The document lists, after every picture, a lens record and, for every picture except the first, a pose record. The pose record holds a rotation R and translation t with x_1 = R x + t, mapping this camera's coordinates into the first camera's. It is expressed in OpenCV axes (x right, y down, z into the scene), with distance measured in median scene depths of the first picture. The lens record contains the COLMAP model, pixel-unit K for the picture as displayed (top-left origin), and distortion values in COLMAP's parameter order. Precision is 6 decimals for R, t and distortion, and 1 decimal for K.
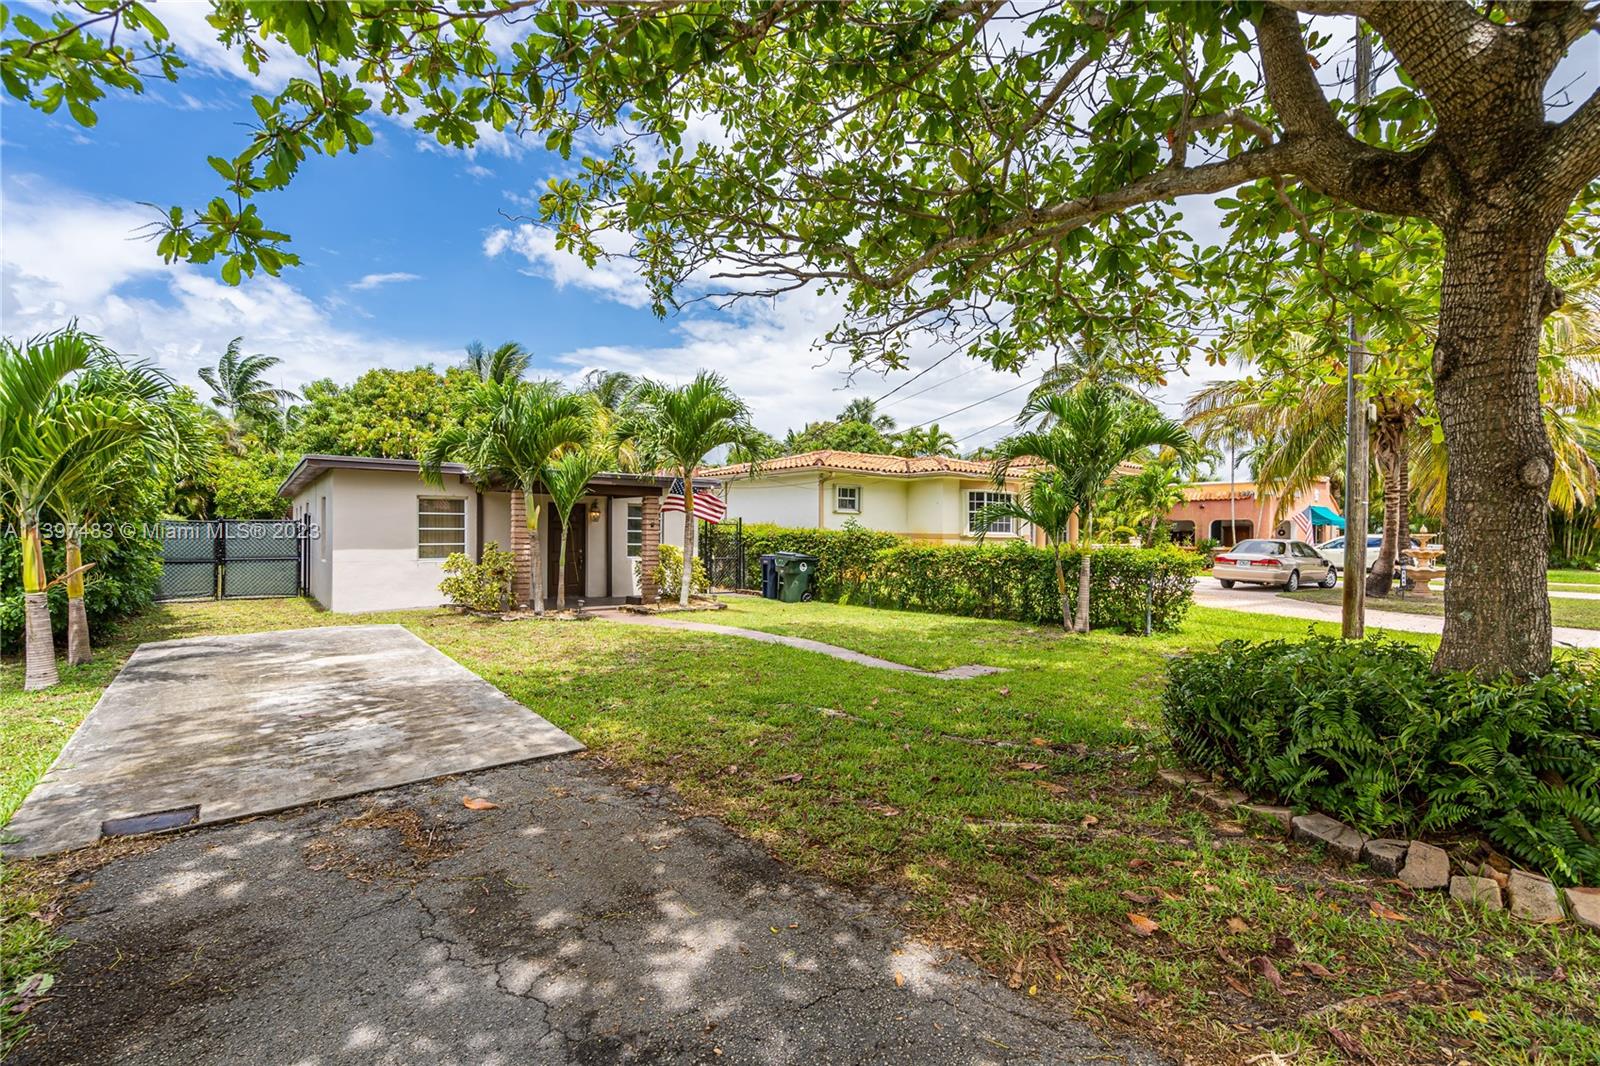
lens RADIAL K [[727.9, 0, 793.7], [0, 727.9, 533.7], [0, 0, 1]] dist [-0.001403, -0.000152]
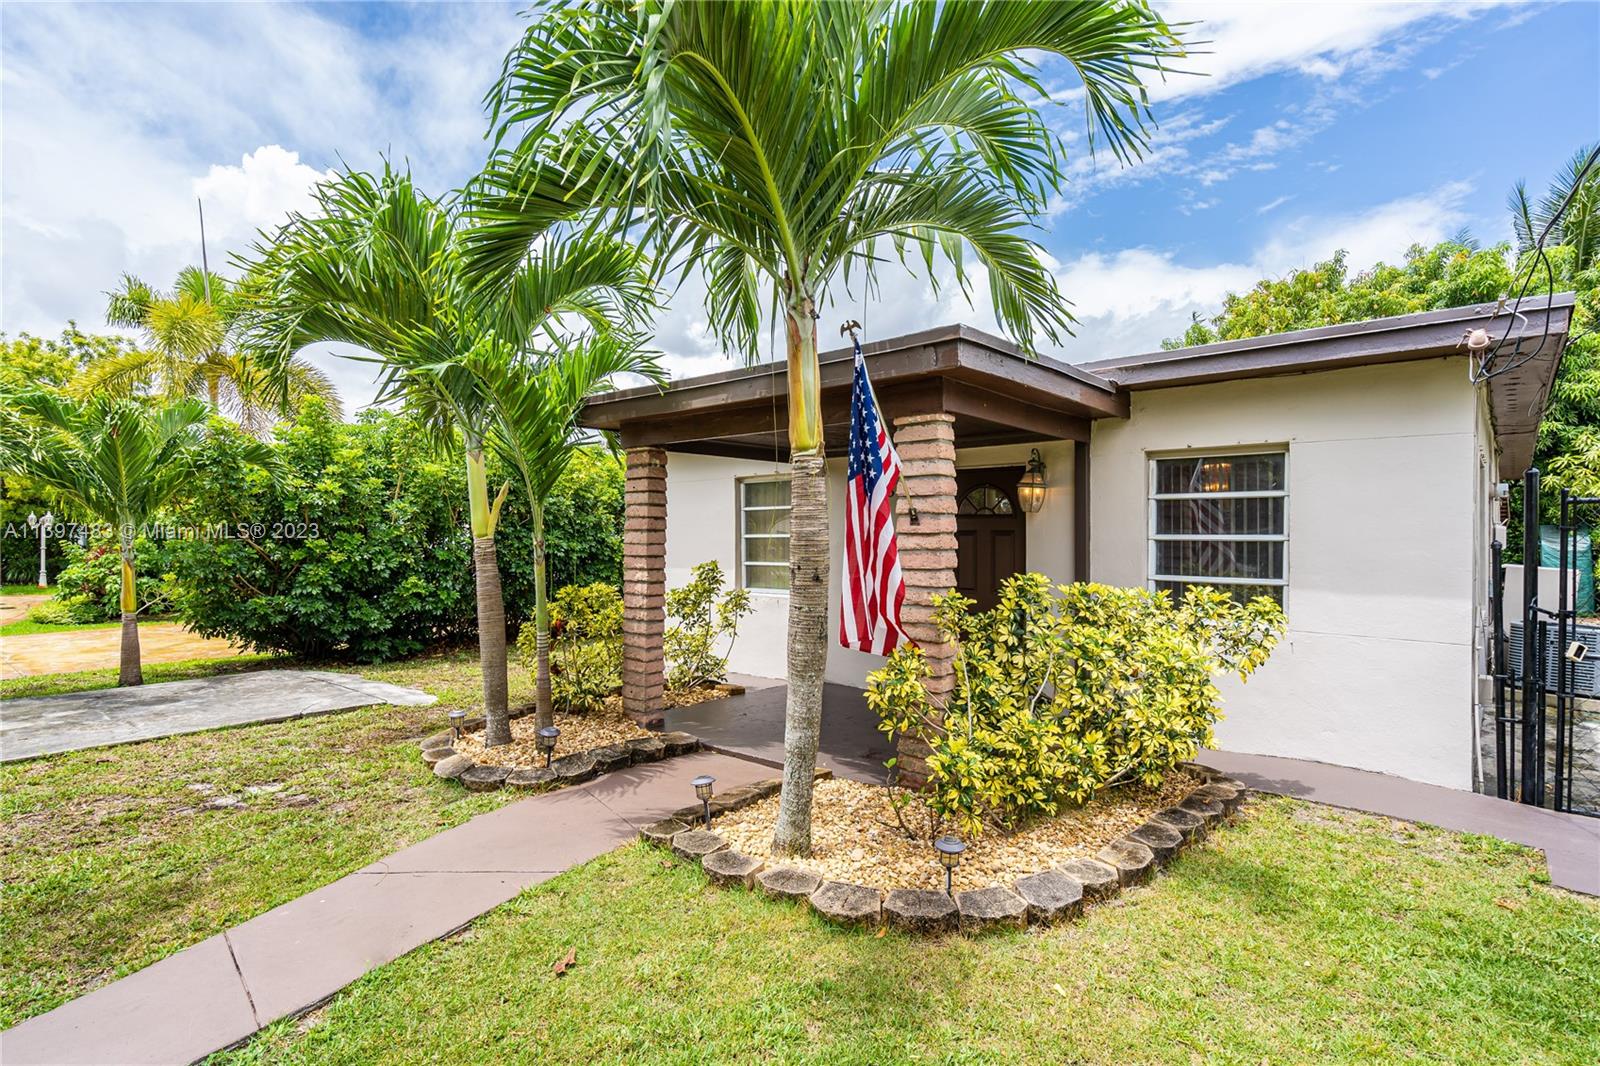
lens RADIAL K [[802.7, 0, 797.1], [0, 802.7, 539.0], [0, 0, 1]] dist [0.001884, 0.001140]
pose [[0.196759, -0.004247, -0.980443, 0.098092], [0.005310, 0.999981, -0.003266, -0.002011], [0.980437, -0.004564, 0.196778, 0.832191]]
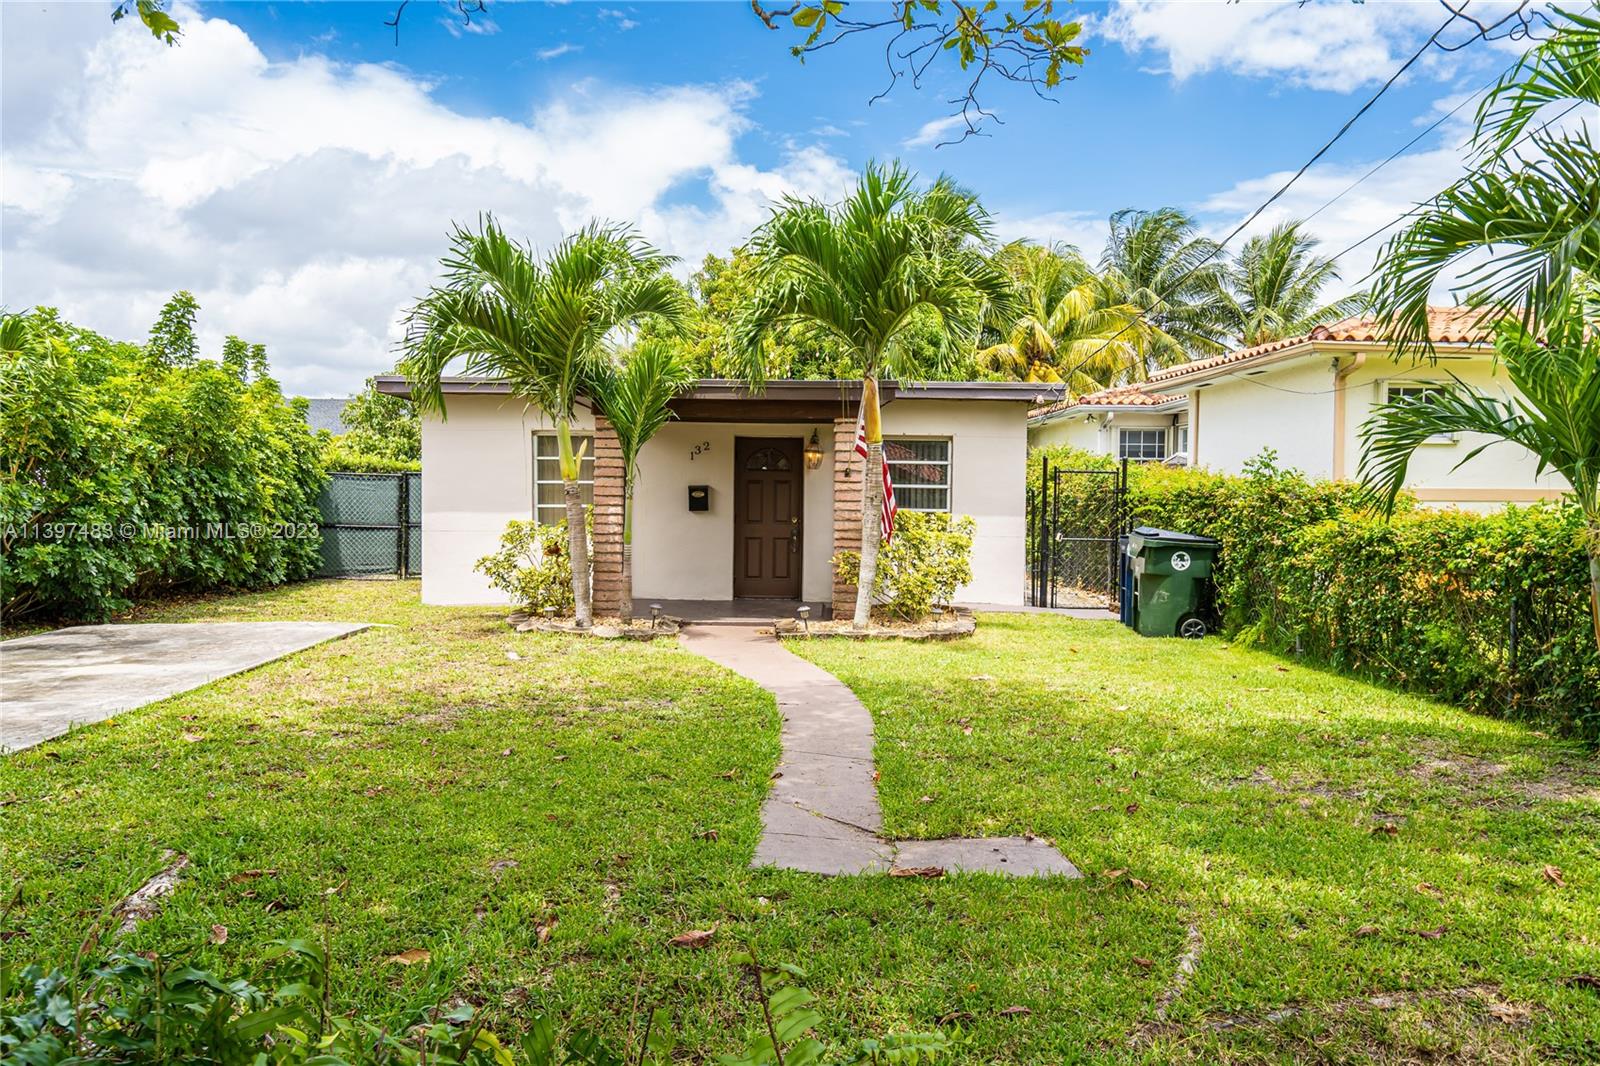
lens RADIAL K [[1186.2, 0, 789.0], [0, 1186.2, 525.6], [0, 0, 1]] dist [0.011582, 0.008398]
pose [[0.802026, 0.015637, -0.597085, 0.271216], [-0.000387, 0.999671, 0.025661, 0.004427], [0.597289, -0.020350, 0.801768, 0.256057]]
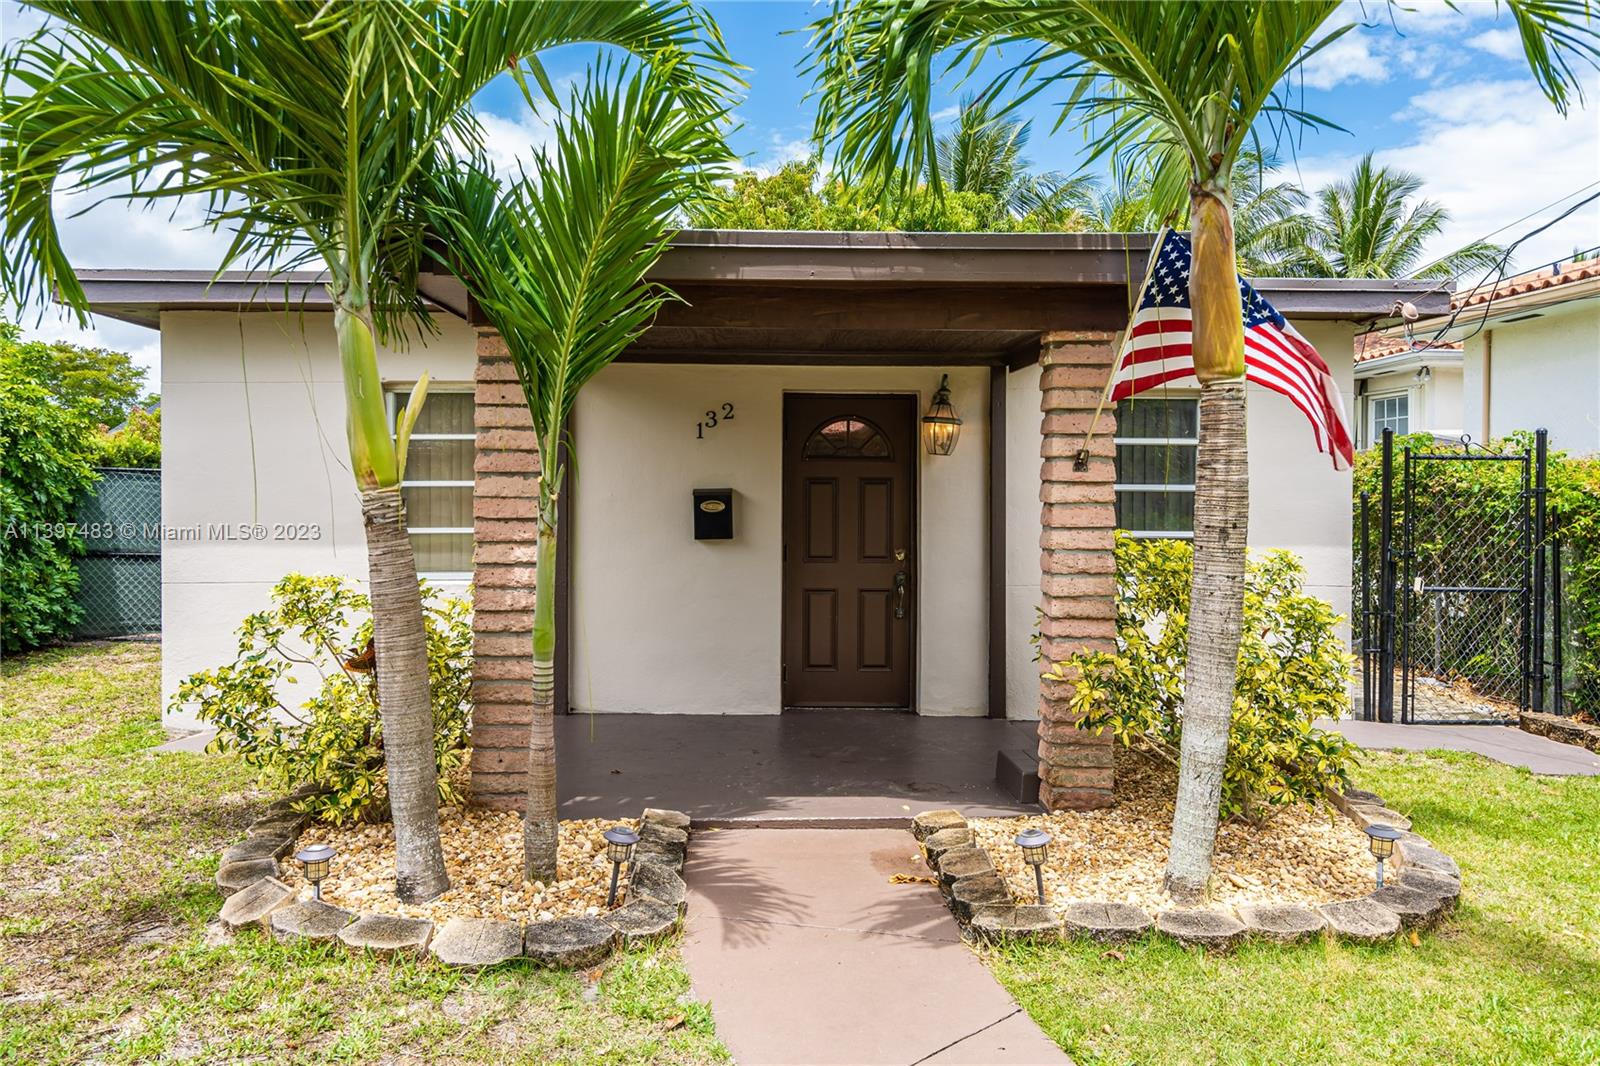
lens RADIAL K [[1186.2, 0, 792.8], [0, 1186.2, 495.8], [0, 0, 1]] dist [0.011582, 0.008398]
pose [[0.811959, -0.000711, -0.583715, -0.050540], [0.006074, 0.999955, 0.007231, -0.003840], [0.583683, -0.009417, 0.811927, 0.606742]]
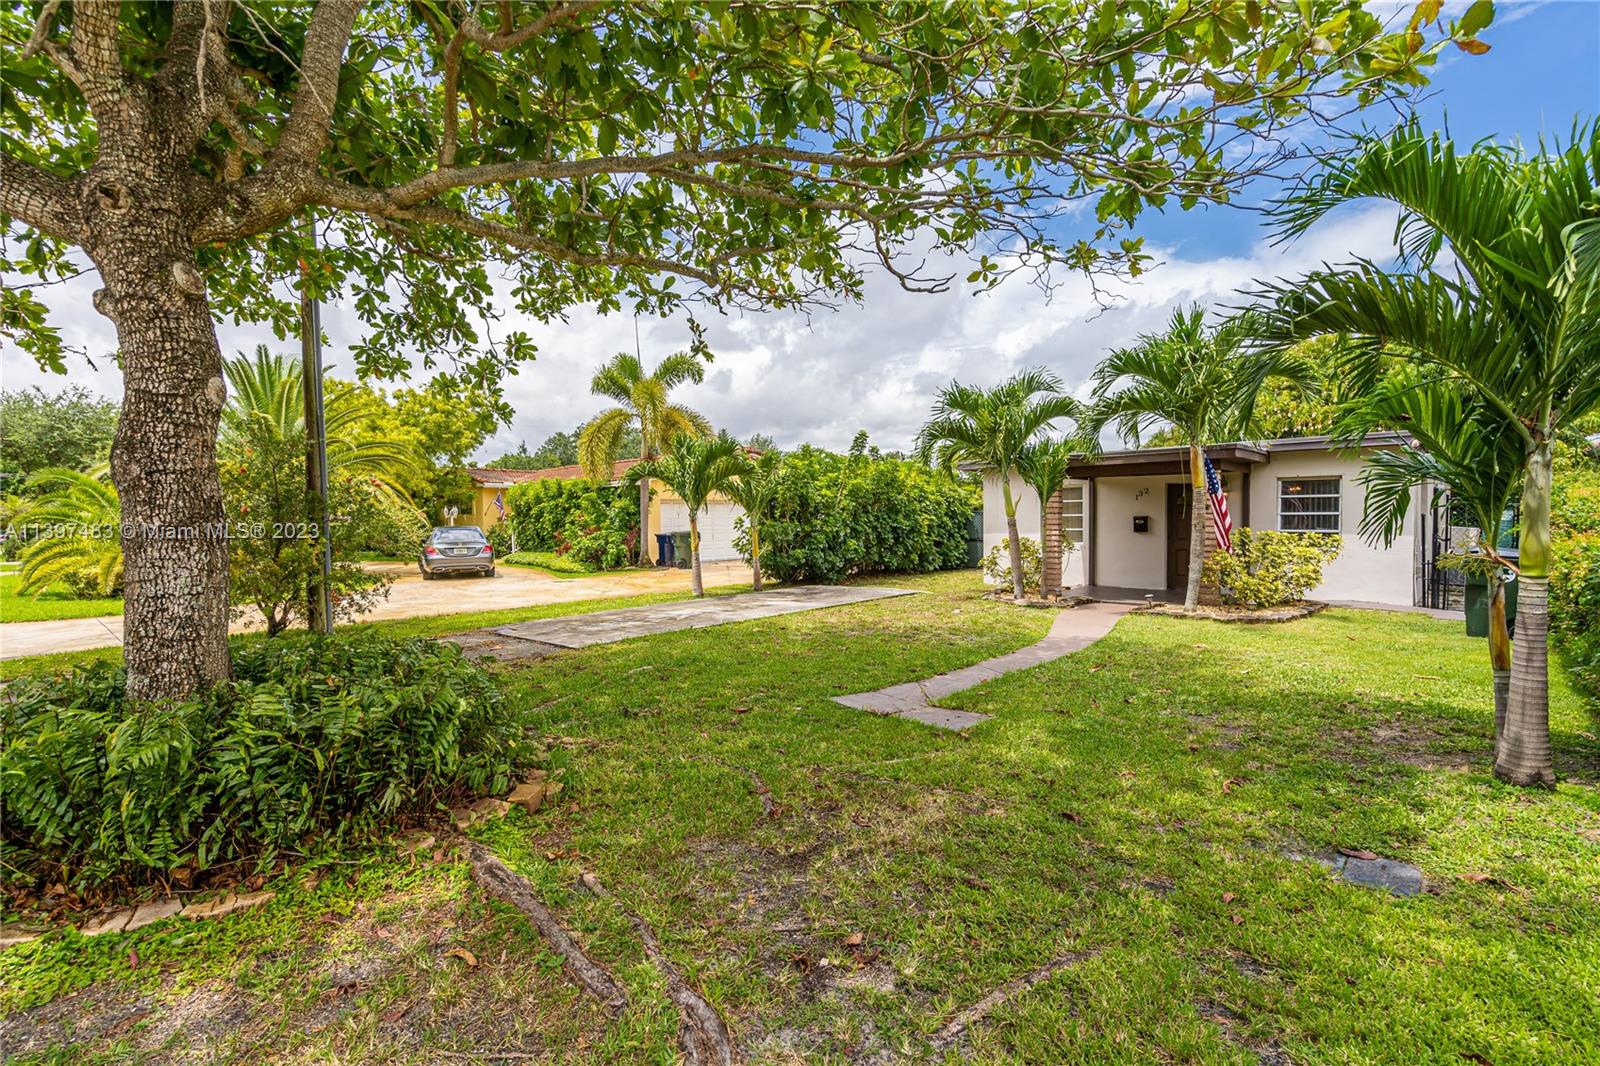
lens RADIAL K [[727.9, 0, 800.2], [0, 727.9, 539.3], [0, 0, 1]] dist [-0.001403, -0.000152]
pose [[0.166517, 0.018081, -0.985873, 0.477333], [0.015406, 0.999662, 0.020936, 0.000129], [0.985918, -0.018675, 0.166182, 0.402446]]
